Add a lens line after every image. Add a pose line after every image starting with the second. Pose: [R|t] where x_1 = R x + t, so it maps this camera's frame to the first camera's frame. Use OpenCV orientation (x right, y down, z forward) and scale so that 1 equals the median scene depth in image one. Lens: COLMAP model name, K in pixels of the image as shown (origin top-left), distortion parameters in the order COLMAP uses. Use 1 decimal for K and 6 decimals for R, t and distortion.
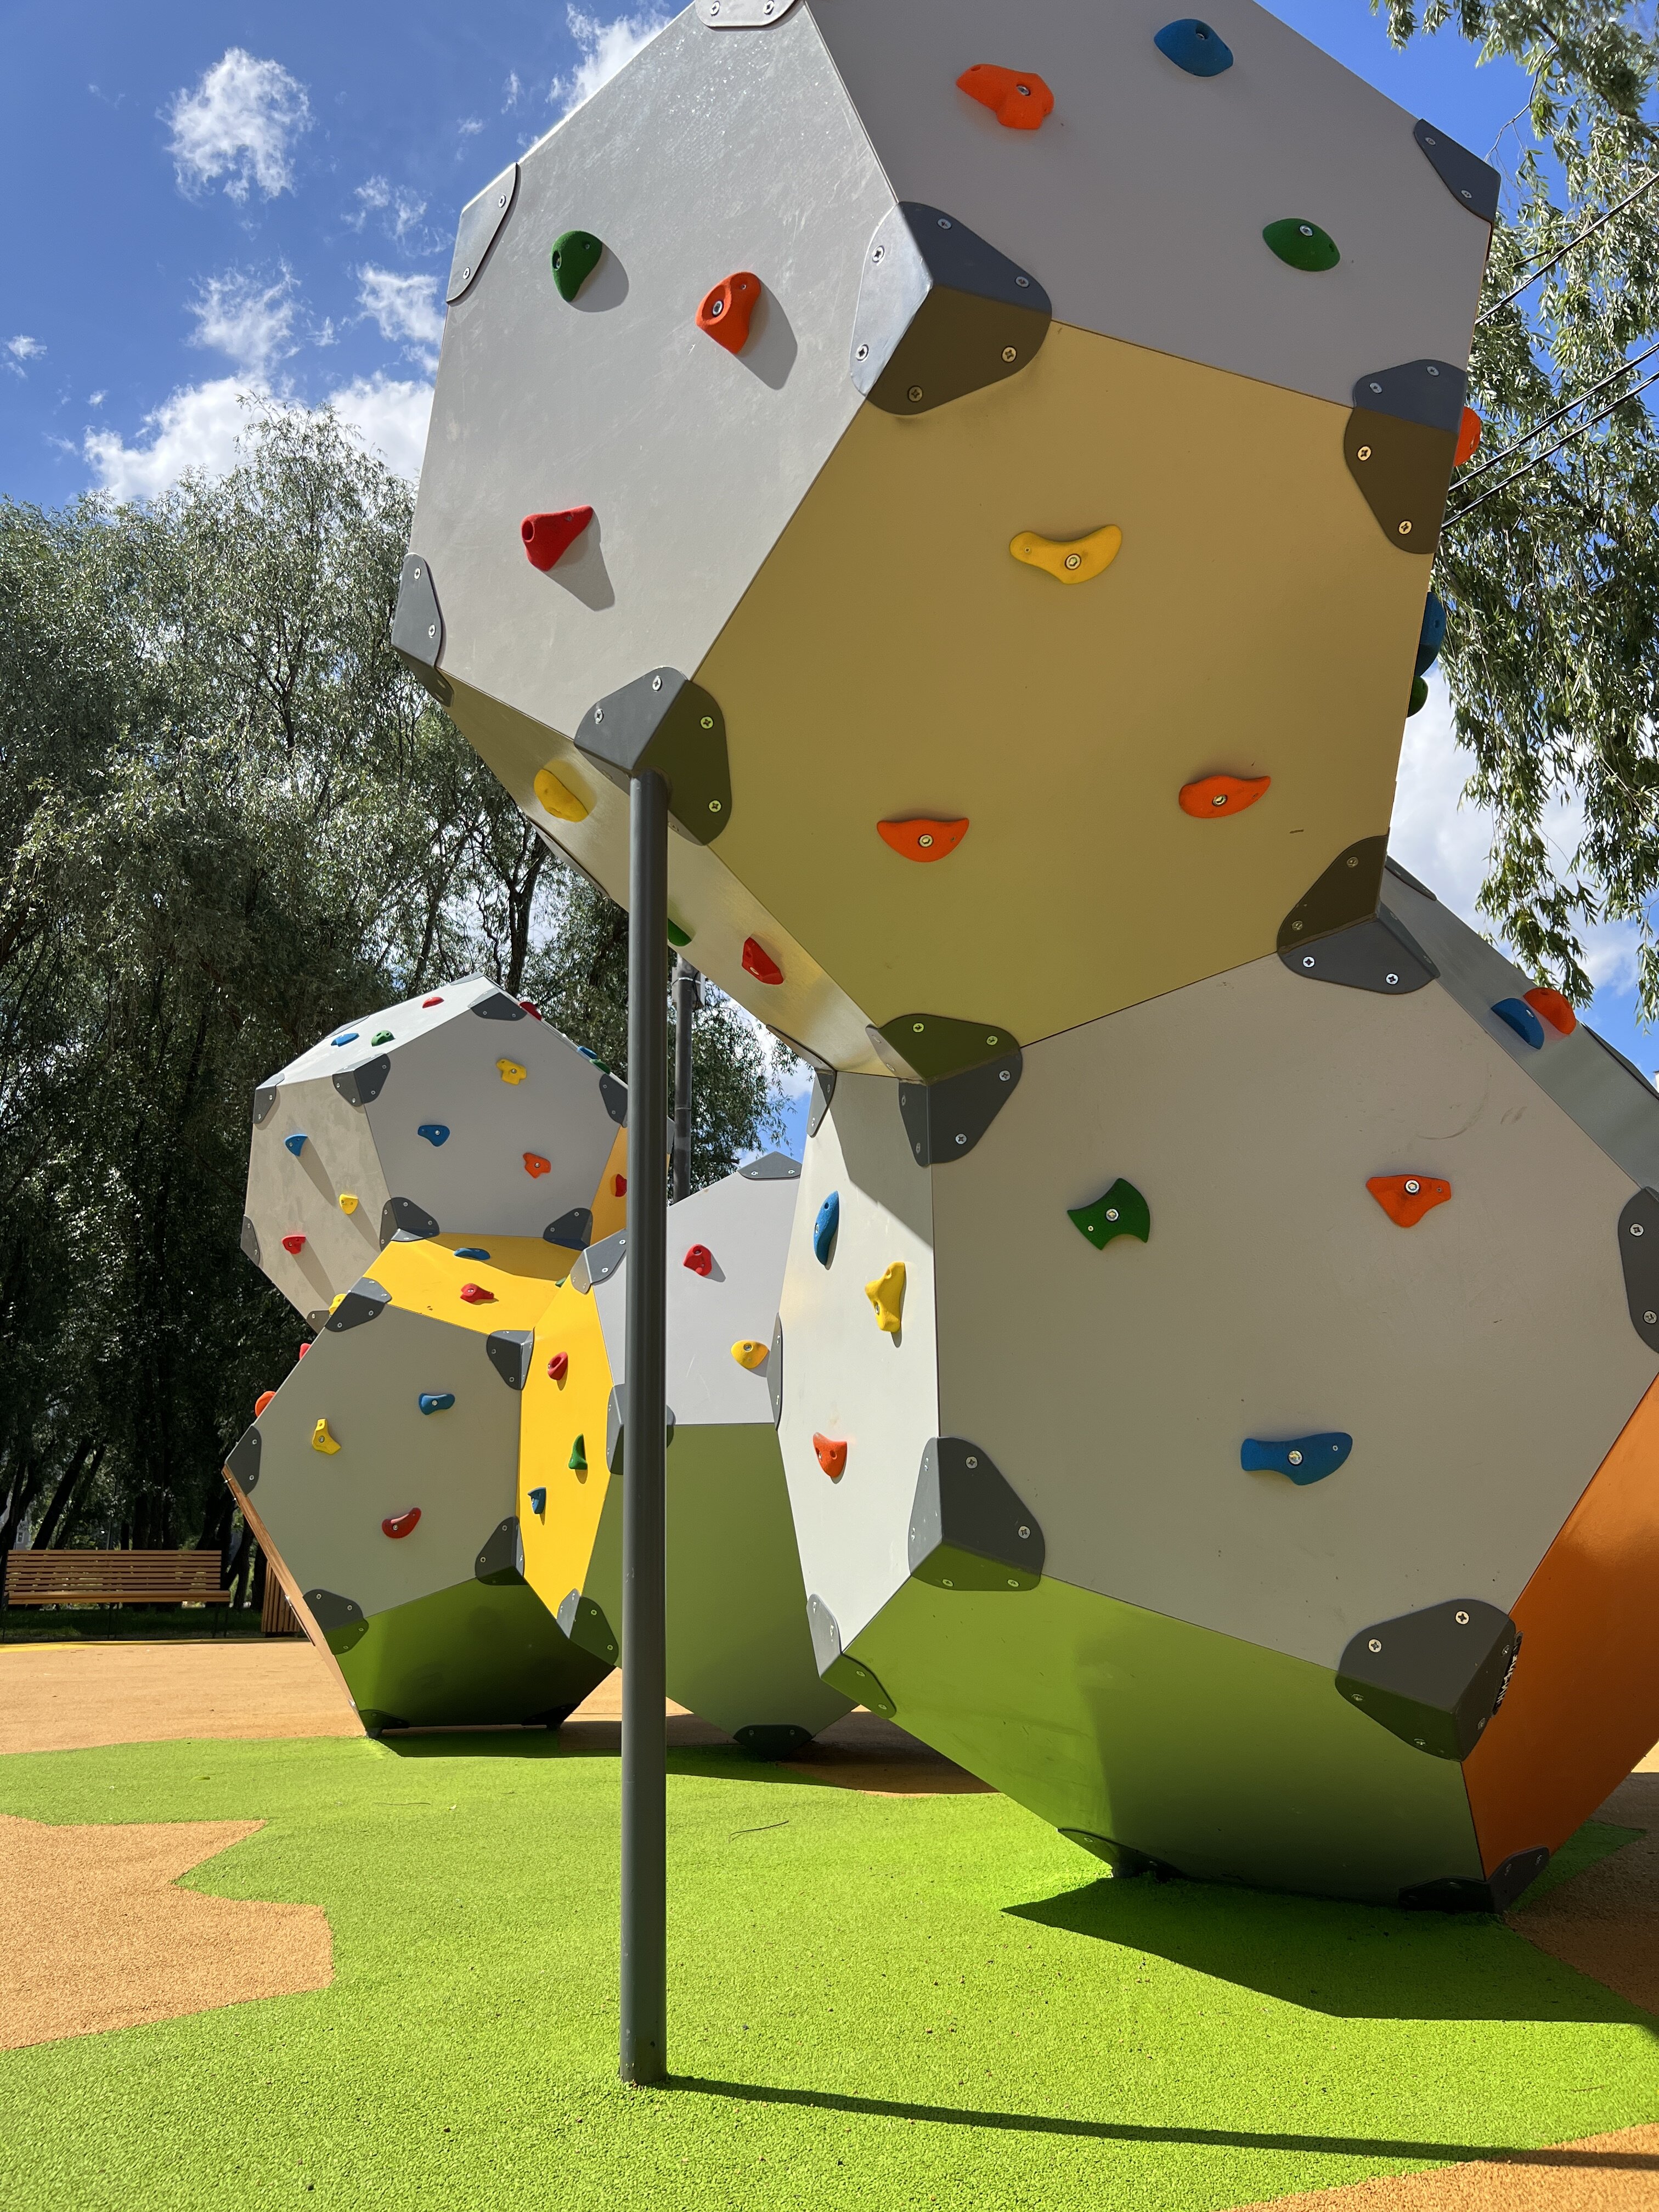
lens RADIAL K [[1669.7, 0, 816.1], [0, 1669.7, 1106.2], [0, 0, 1]] dist [0.047768, -0.051956]
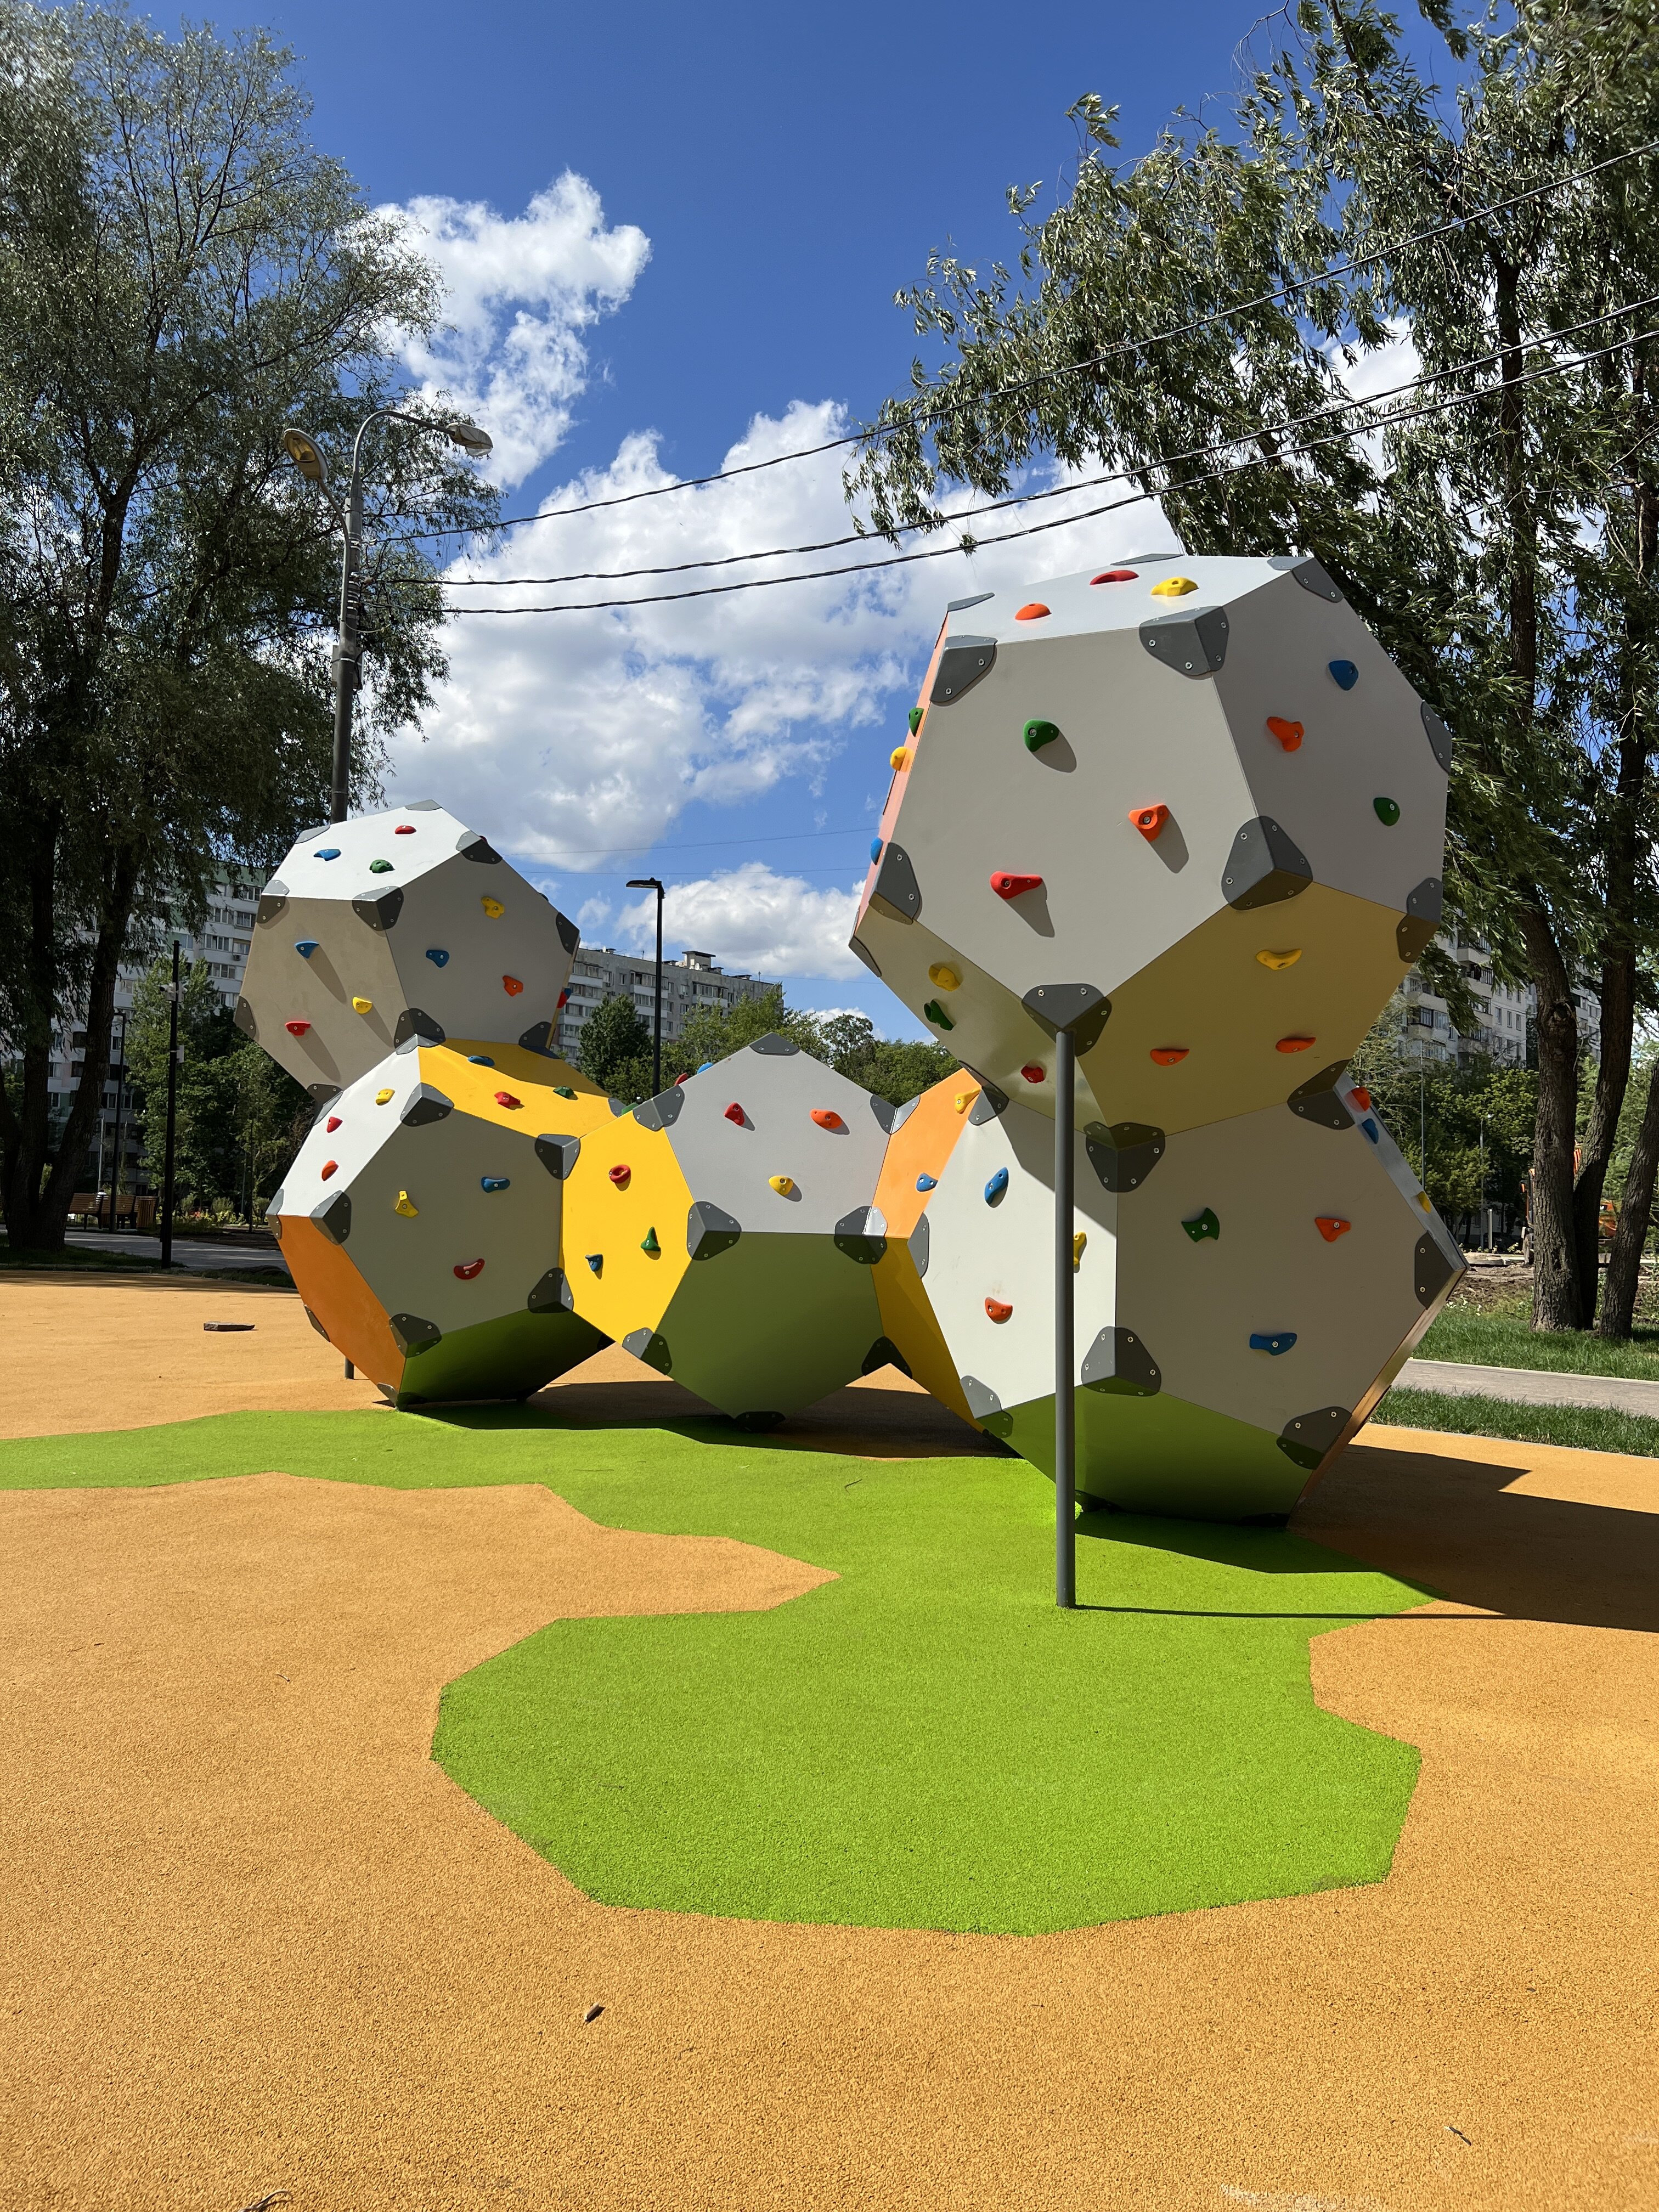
lens RADIAL K [[1669.7, 0, 817.2], [0, 1669.7, 1101.7], [0, 0, 1]] dist [0.047768, -0.051956]
pose [[0.947193, 0.054270, 0.316039, -0.928871], [-0.122172, 0.972315, 0.199194, -0.434235], [-0.296479, -0.227286, 0.927600, -0.743419]]
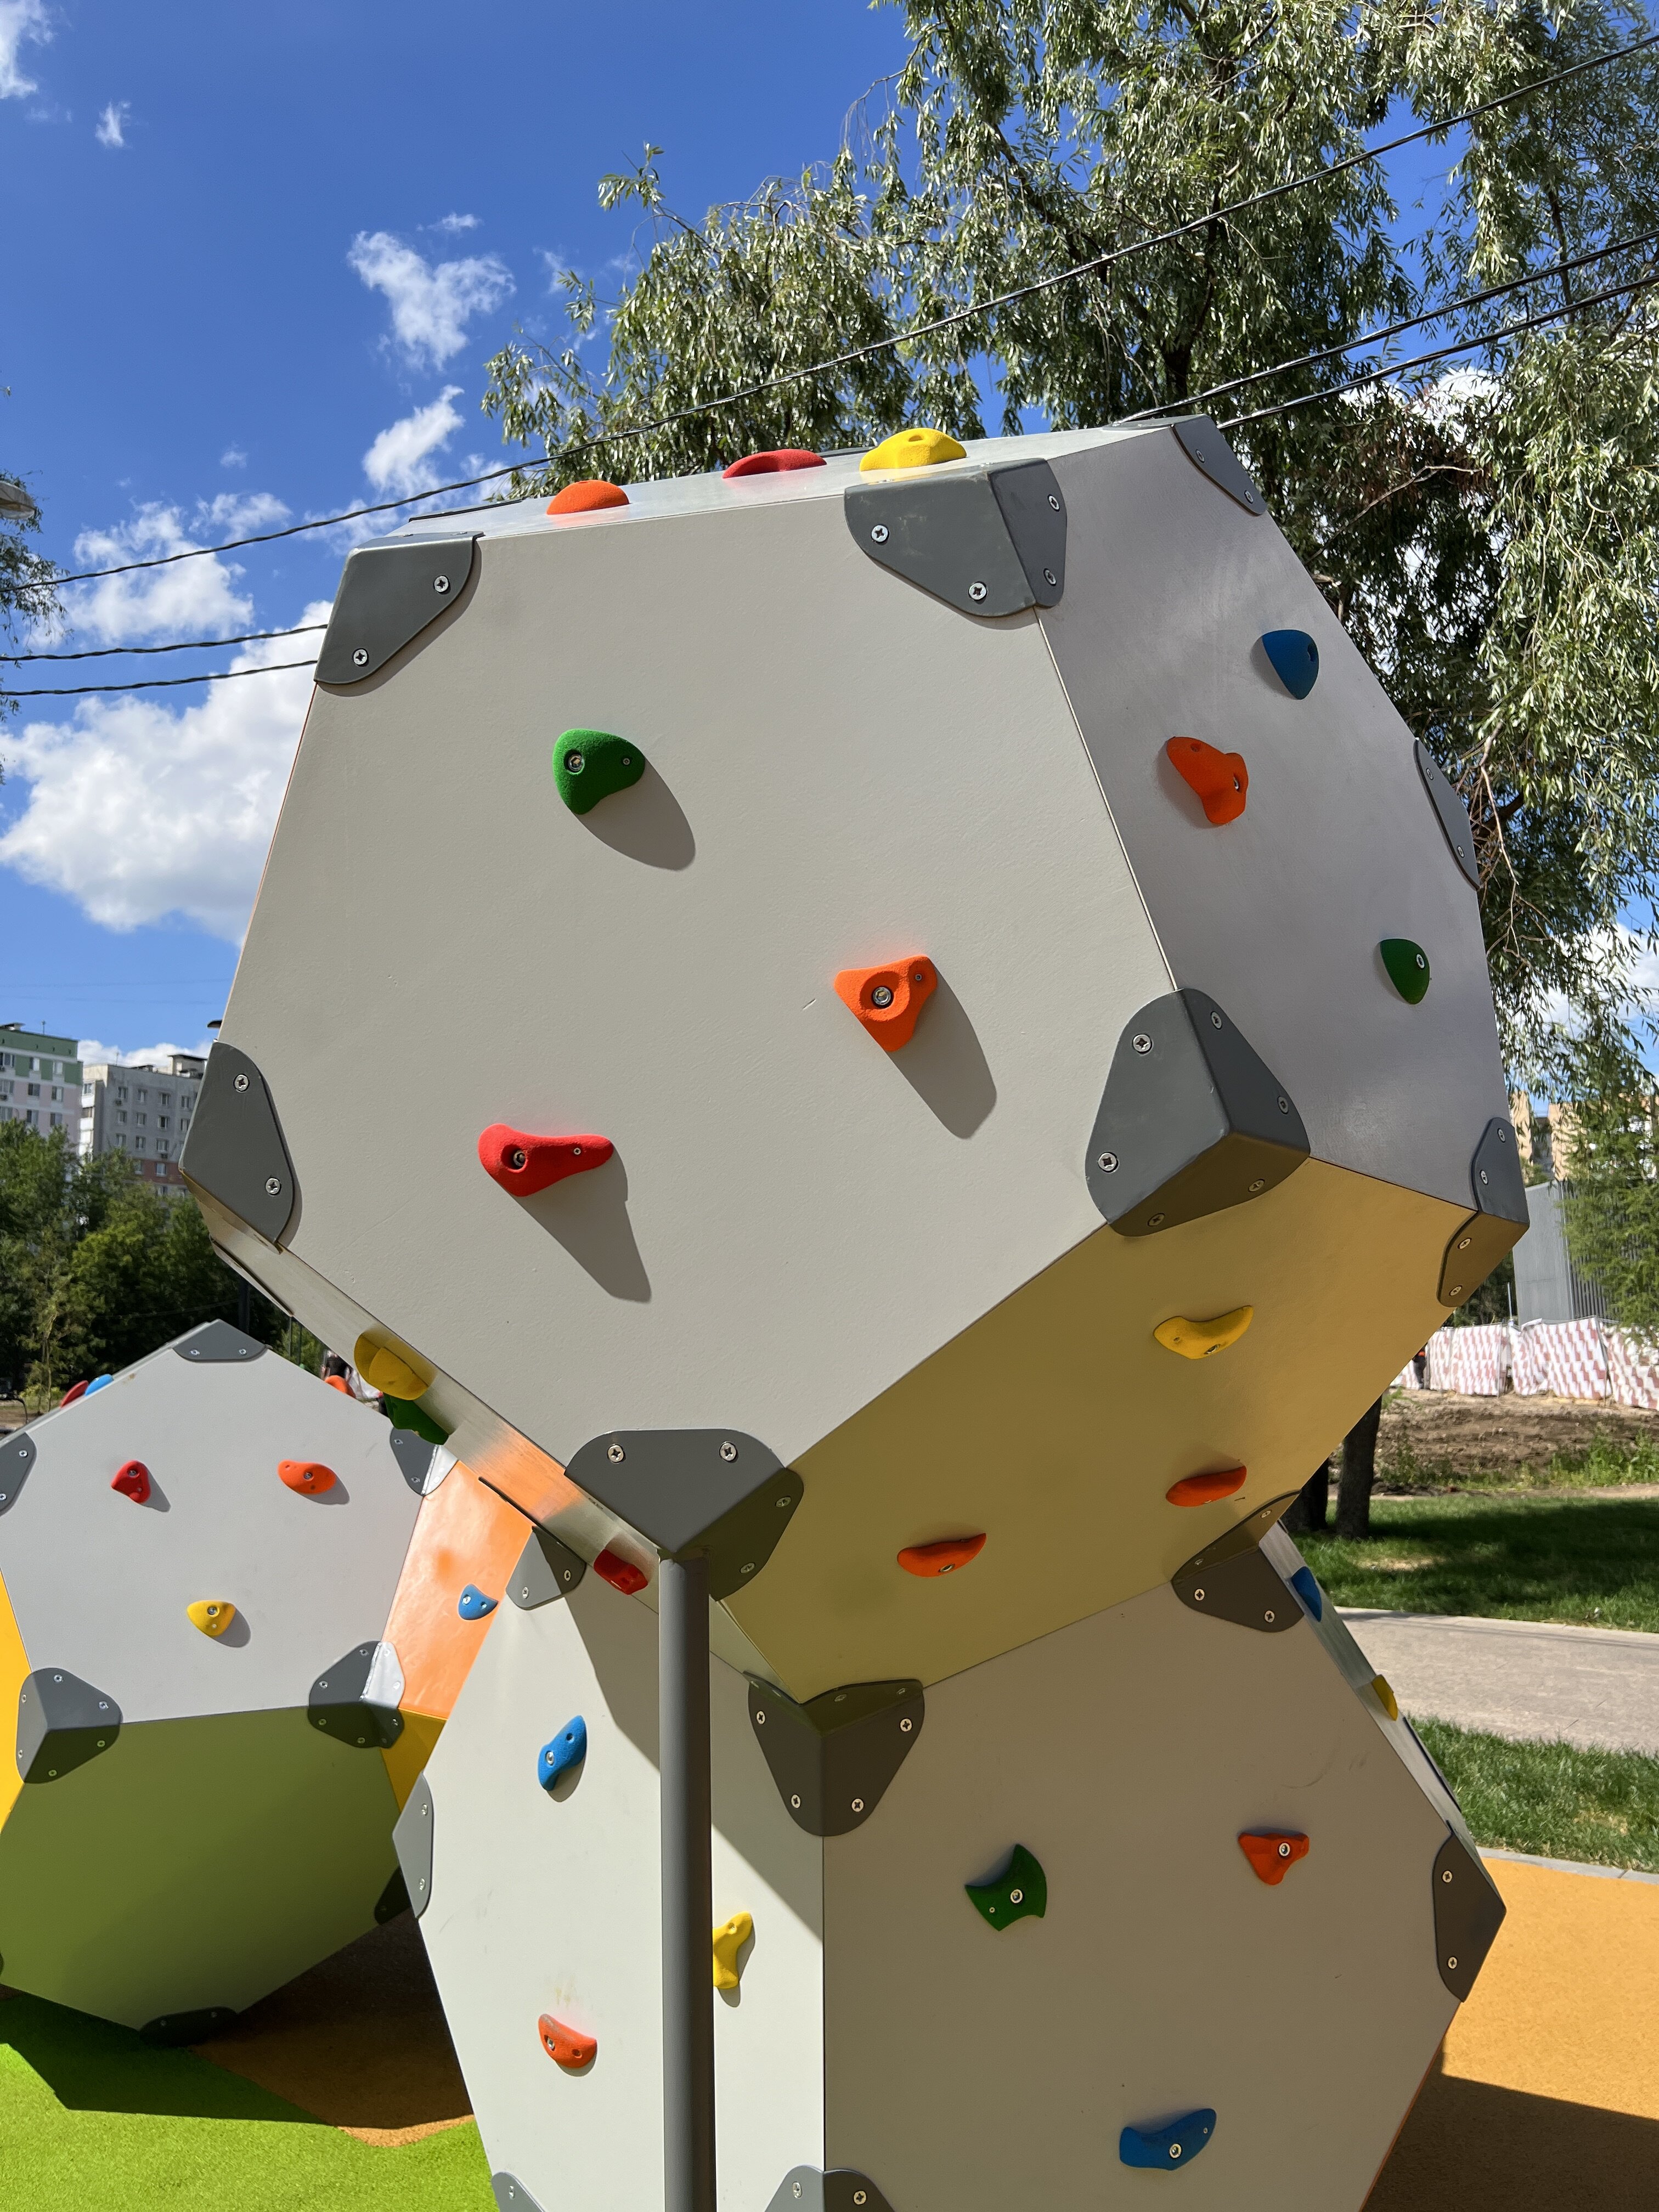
lens RADIAL K [[1669.7, 0, 831.7], [0, 1669.7, 1093.7], [0, 0, 1]] dist [0.047768, -0.051956]
pose [[0.865162, 0.069373, 0.496670, -0.393876], [-0.132796, 0.986724, 0.093499, -0.434733], [-0.483590, -0.146847, 0.862889, 0.305515]]
